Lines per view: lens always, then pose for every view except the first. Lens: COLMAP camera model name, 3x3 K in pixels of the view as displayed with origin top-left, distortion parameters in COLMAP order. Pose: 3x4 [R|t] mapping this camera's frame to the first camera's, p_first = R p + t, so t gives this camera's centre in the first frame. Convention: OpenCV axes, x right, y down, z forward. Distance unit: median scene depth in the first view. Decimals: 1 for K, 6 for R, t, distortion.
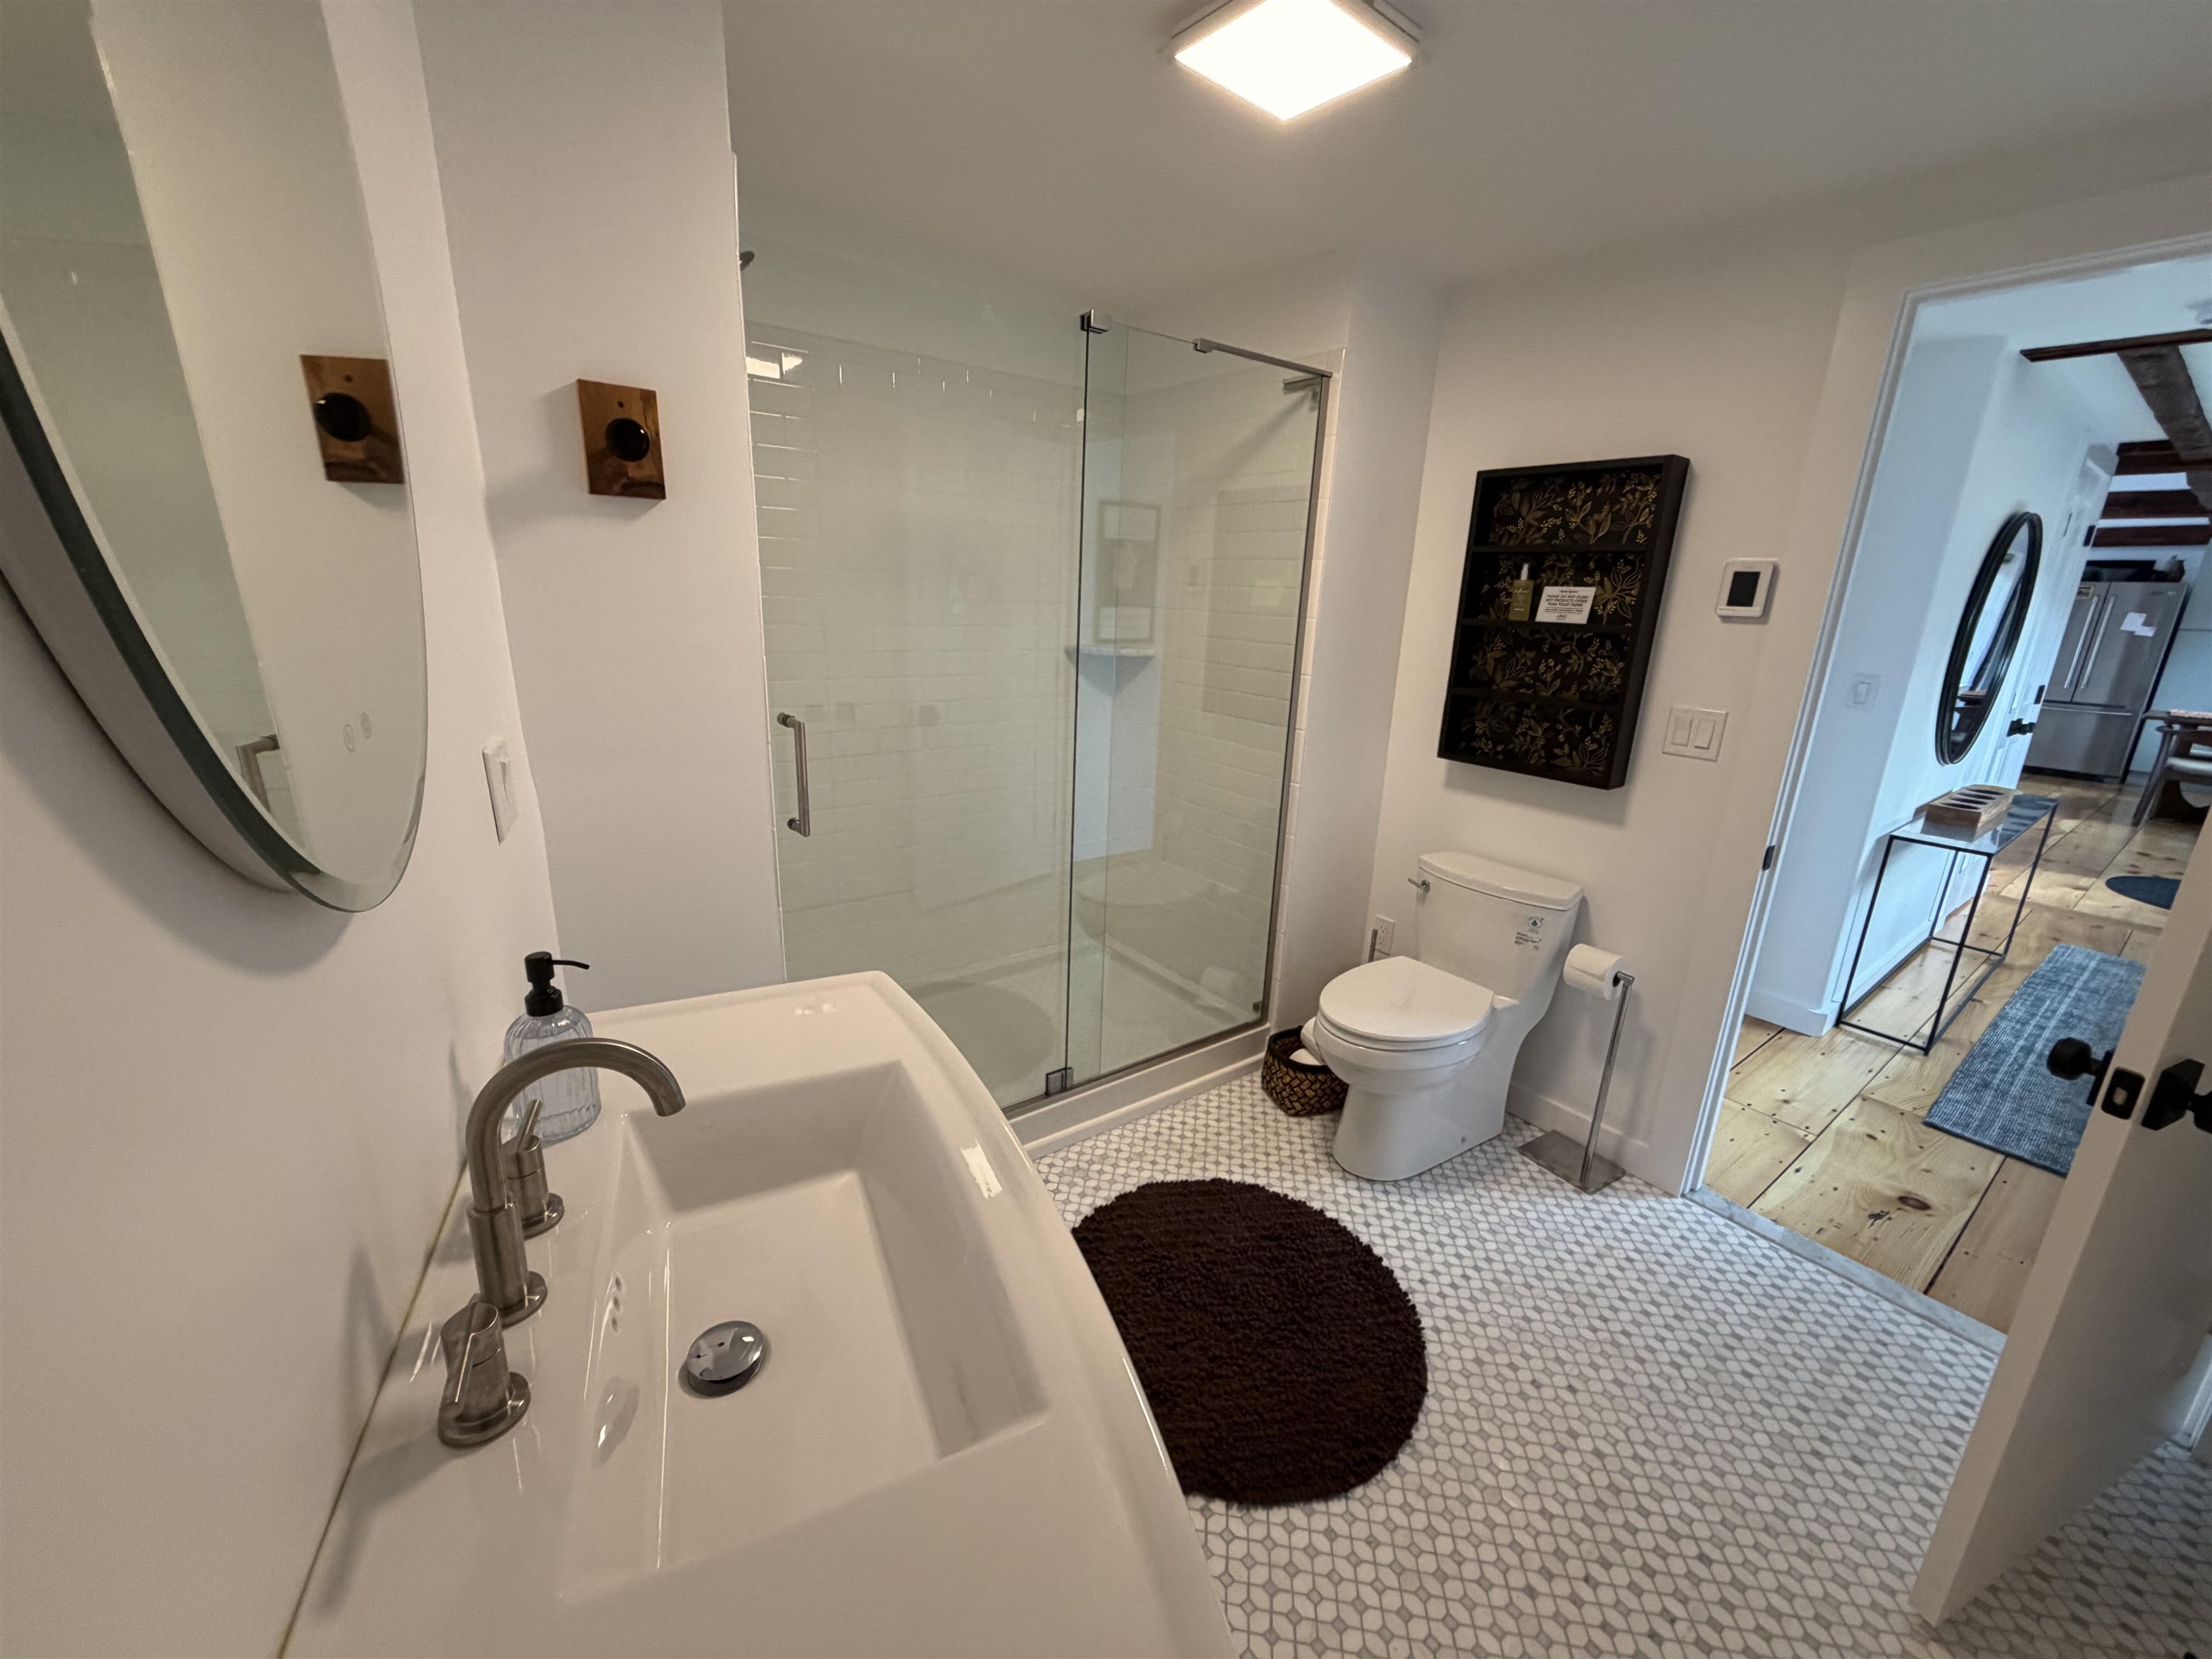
lens RADIAL K [[874.4, 0, 1106.0], [0, 874.4, 829.5], [0, 0, 1]] dist [0.000410, 0.000302]
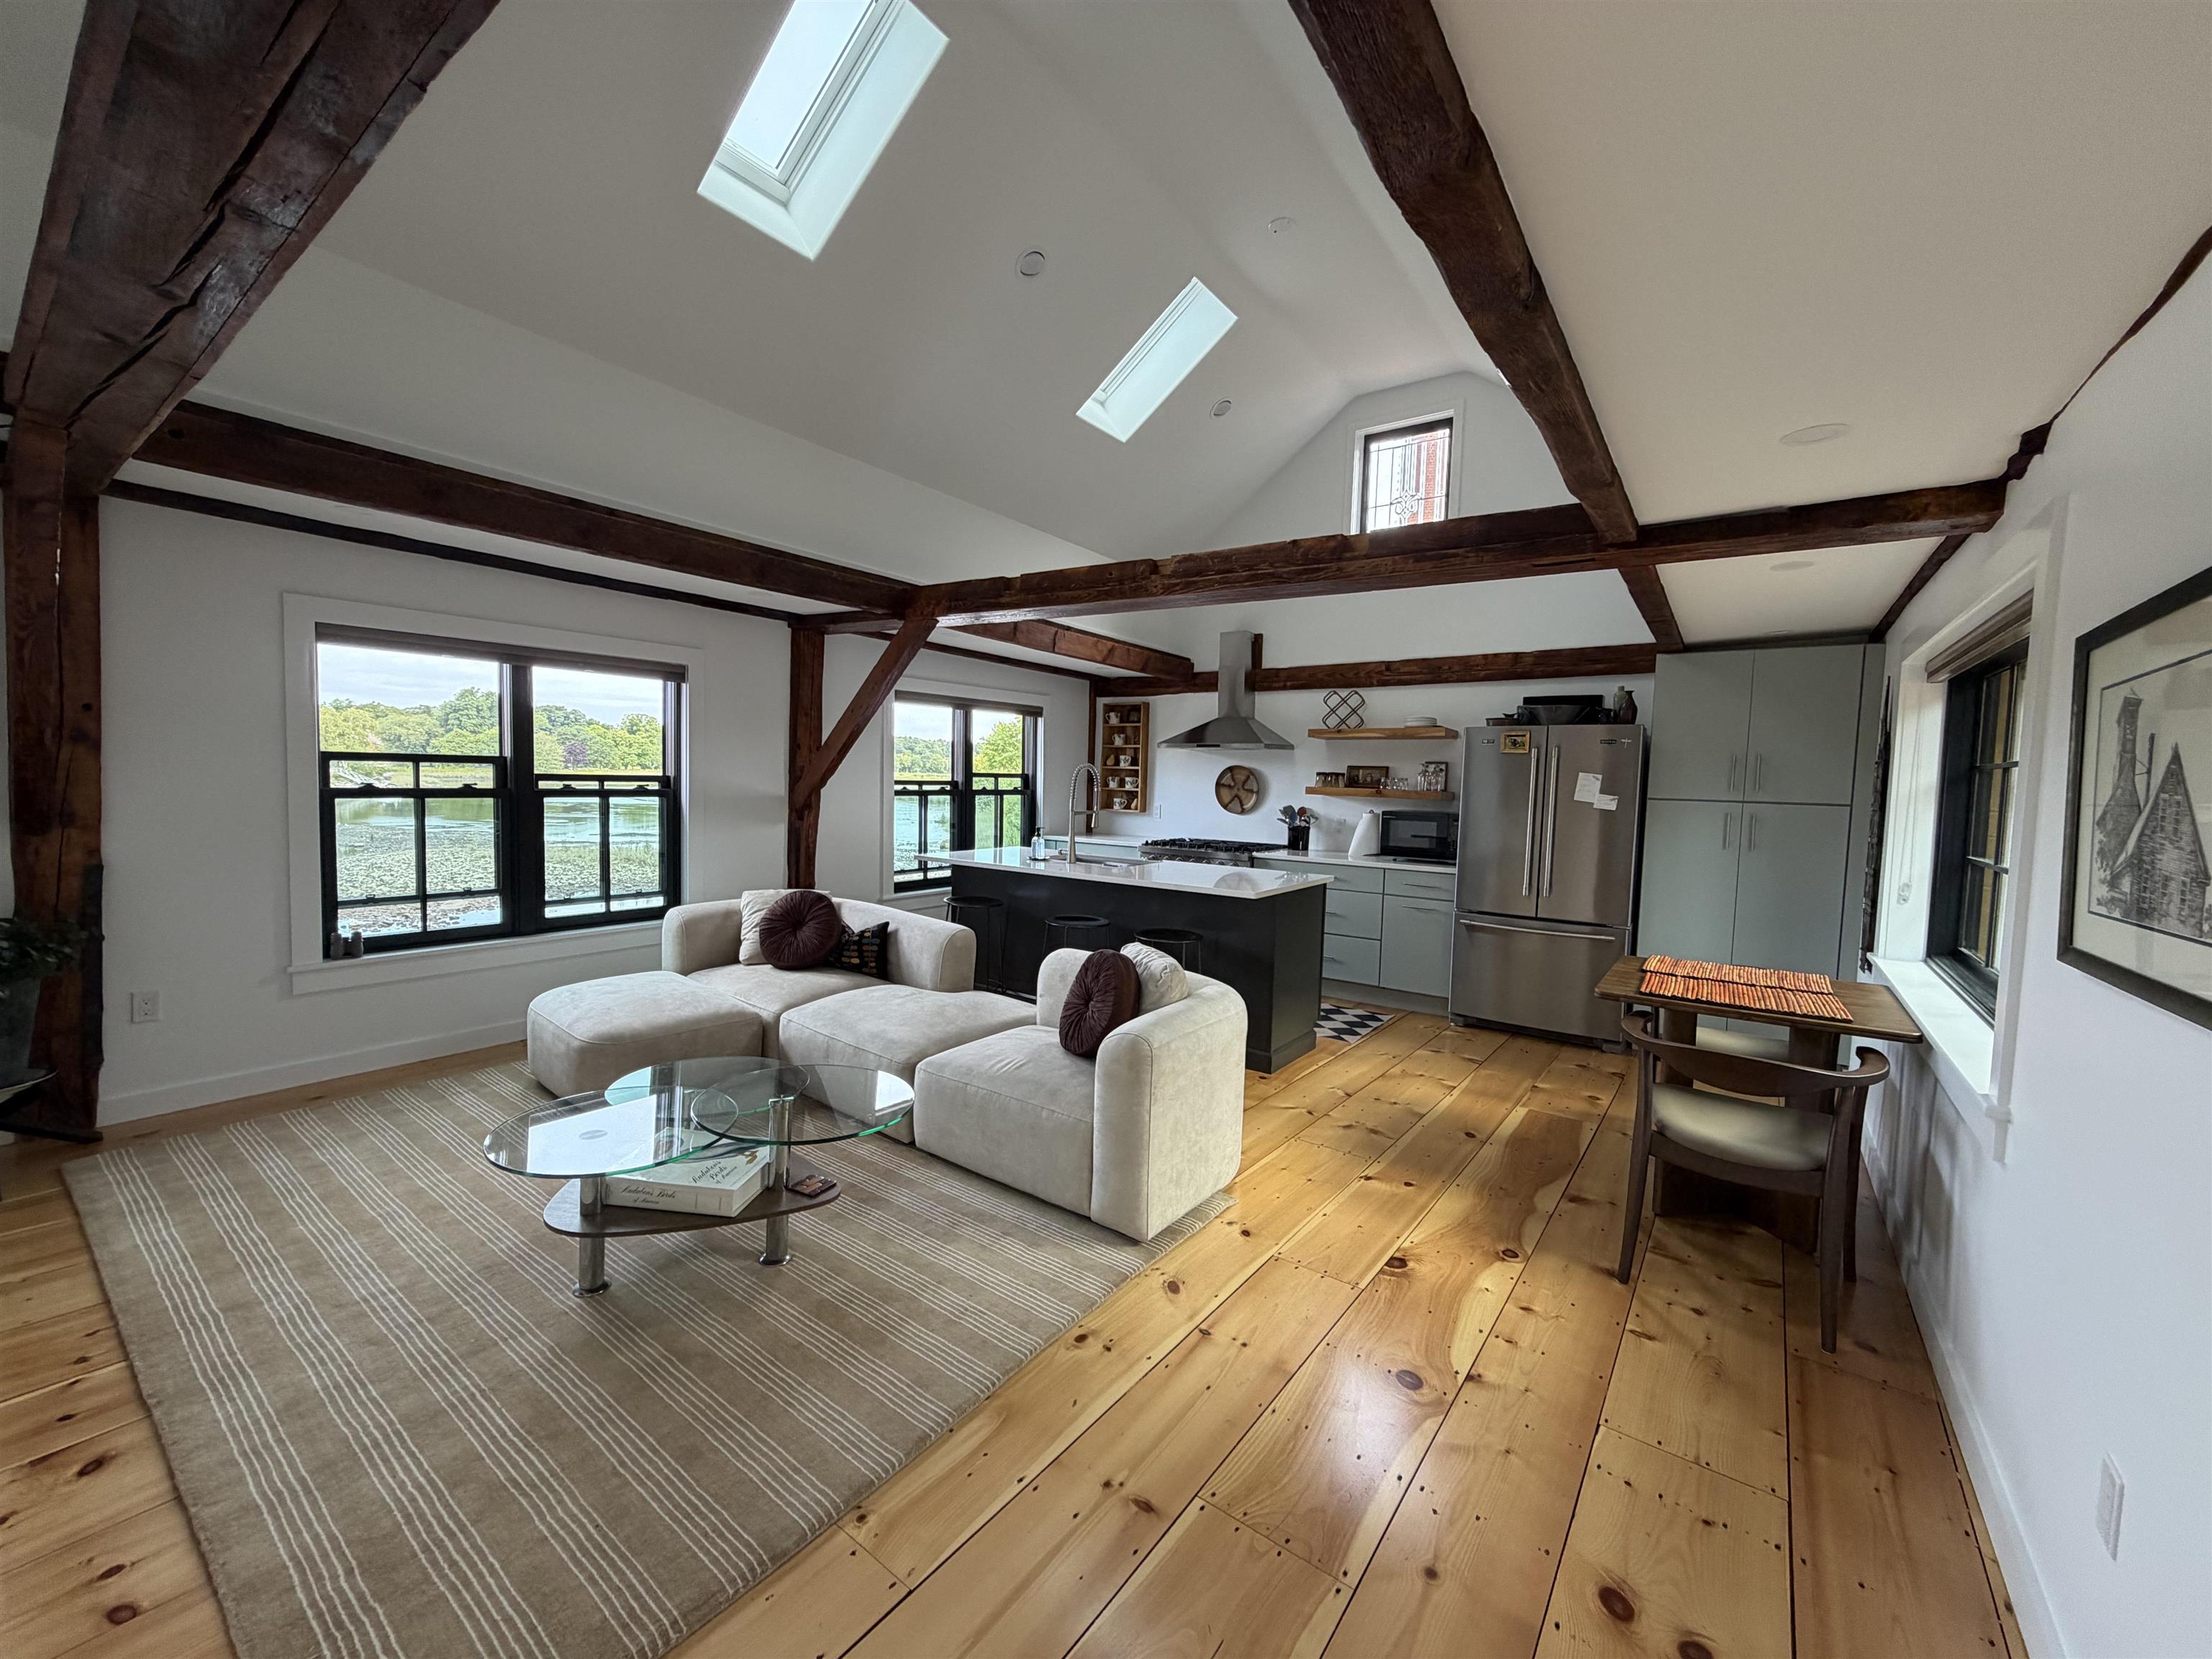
lens RADIAL K [[874.4, 0, 1106.0], [0, 874.4, 829.5], [0, 0, 1]] dist [0.000410, 0.000302]
pose [[0.960941, -0.030971, 0.275016, 0.823698], [0.083144, 0.980120, -0.180142, -0.153054], [-0.263969, 0.195972, 0.944413, 0.627382]]
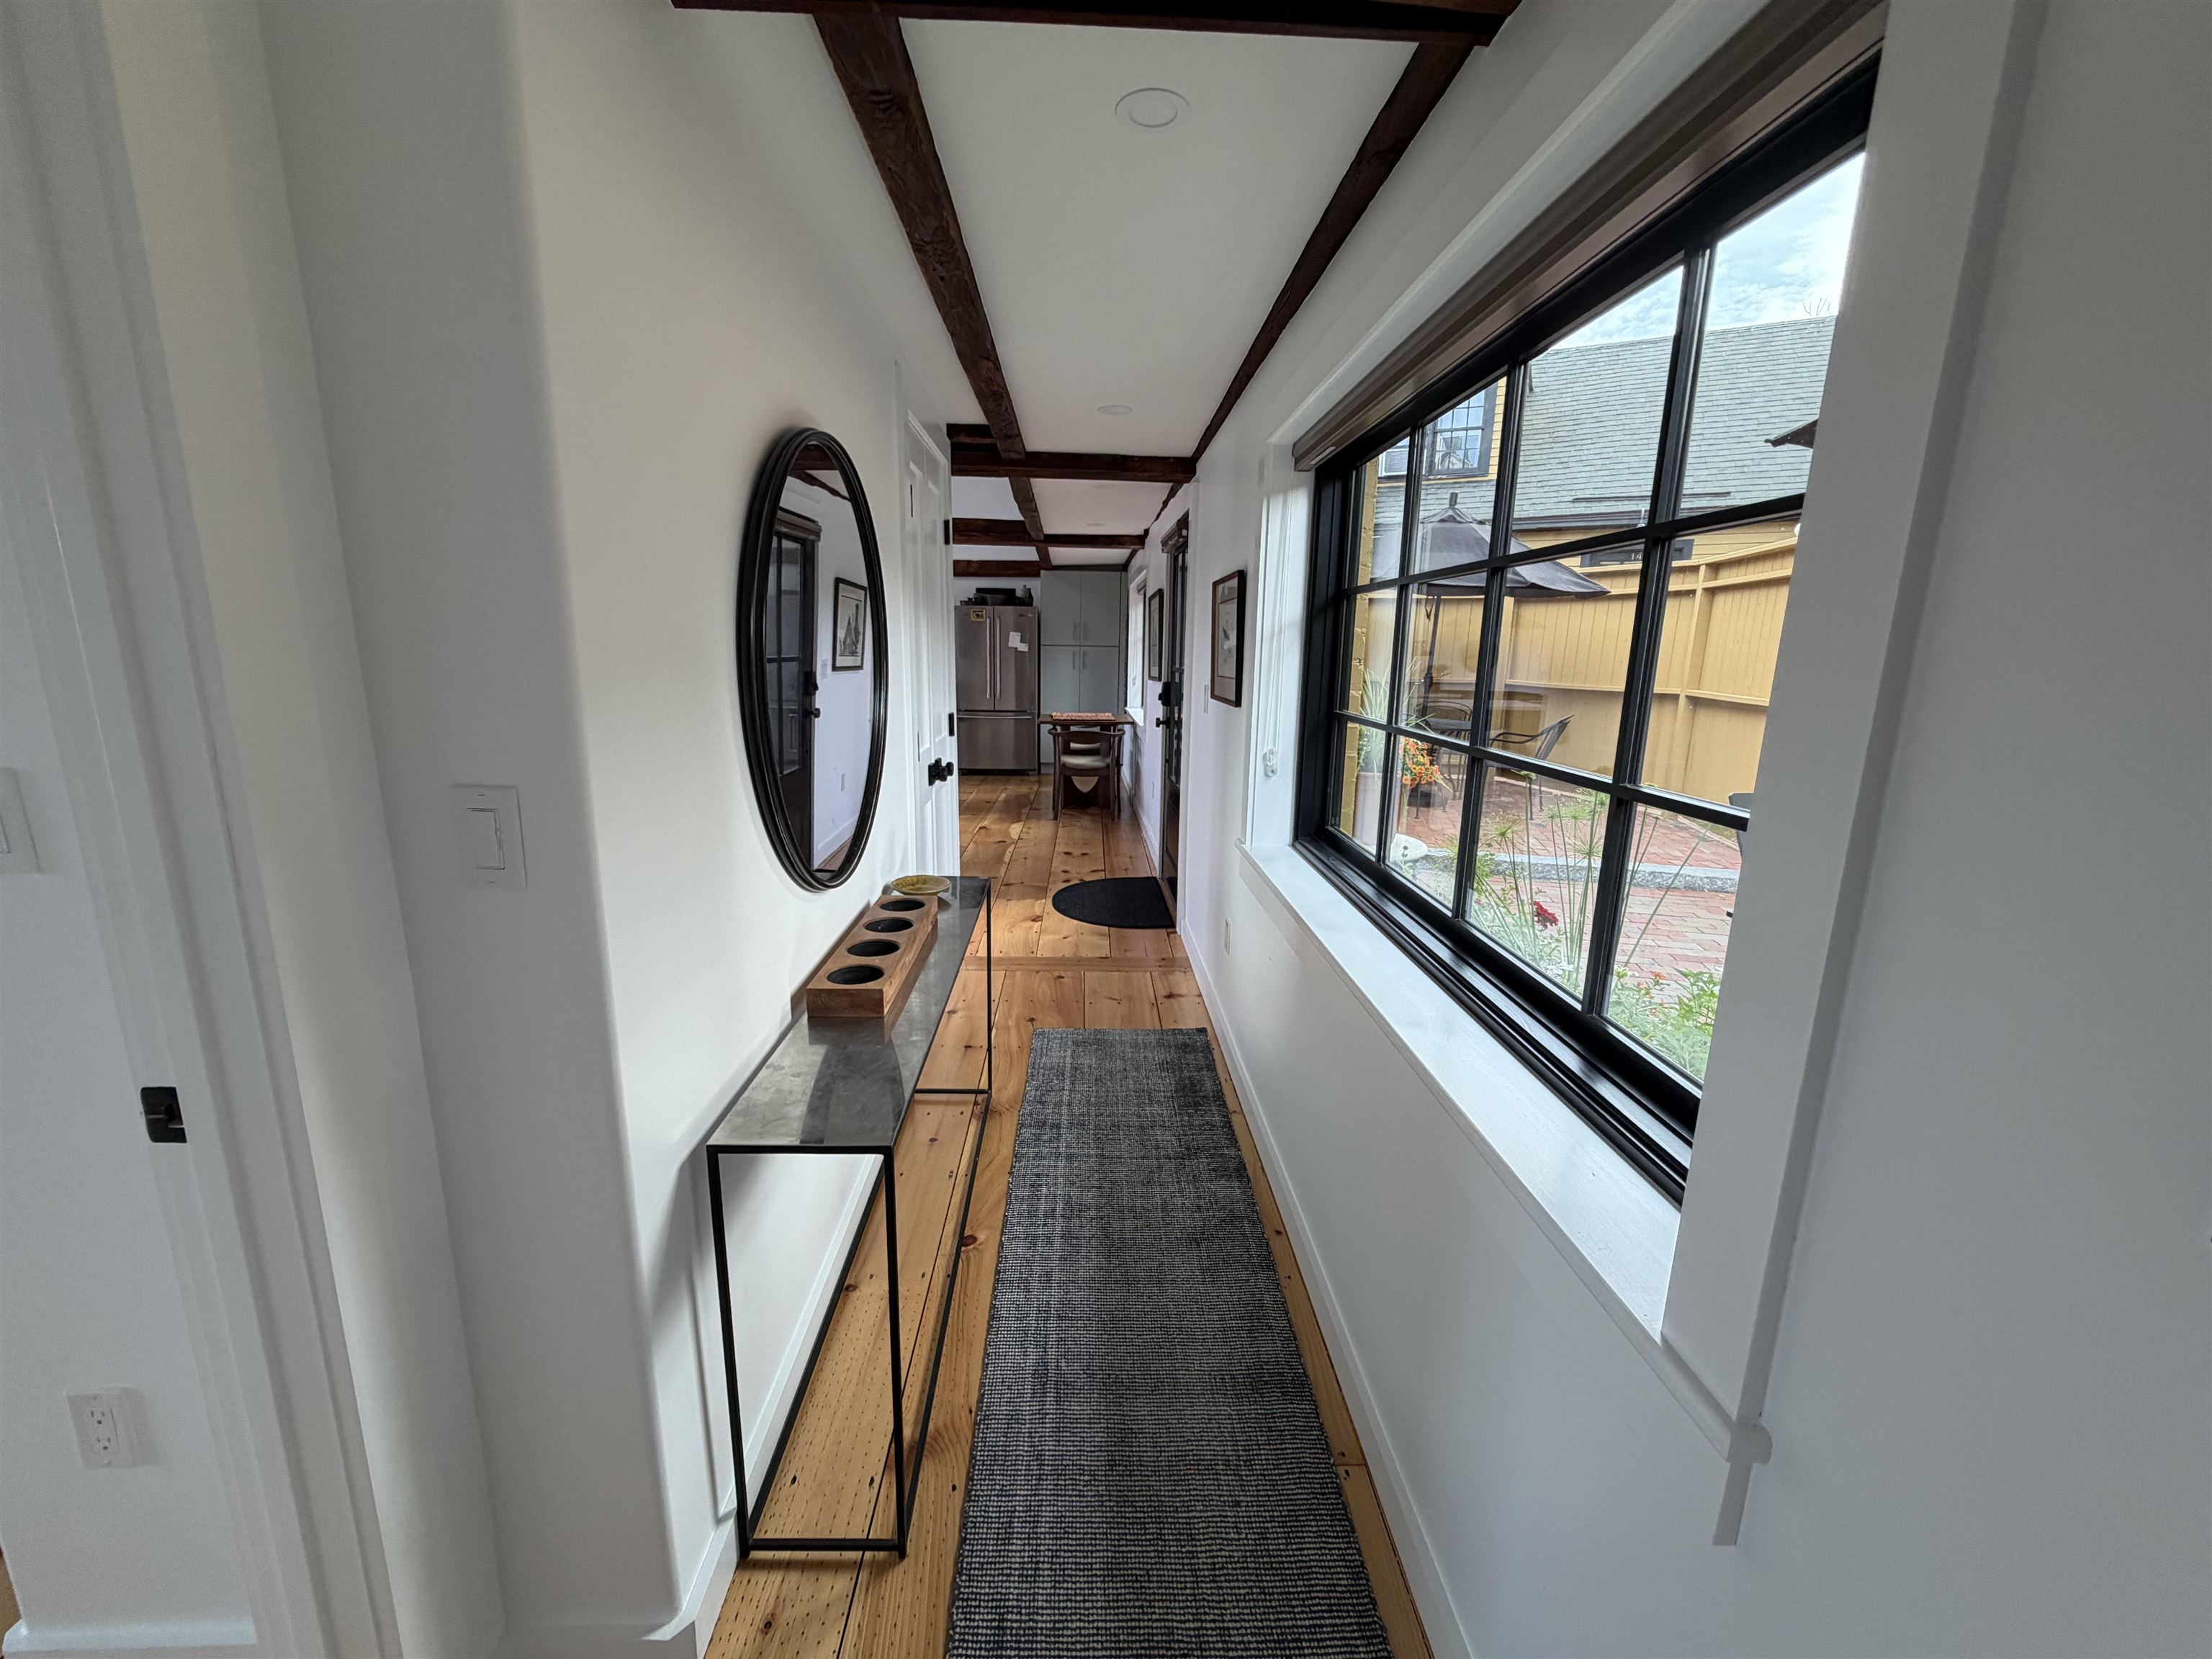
lens RADIAL K [[874.4, 0, 1106.0], [0, 874.4, 829.5], [0, 0, 1]] dist [0.000410, 0.000302]
pose [[0.582924, -0.190033, 0.789992, 0.338671], [0.219370, 0.972968, 0.072177, -0.059791], [-0.782353, 0.131227, 0.608854, 0.279899]]
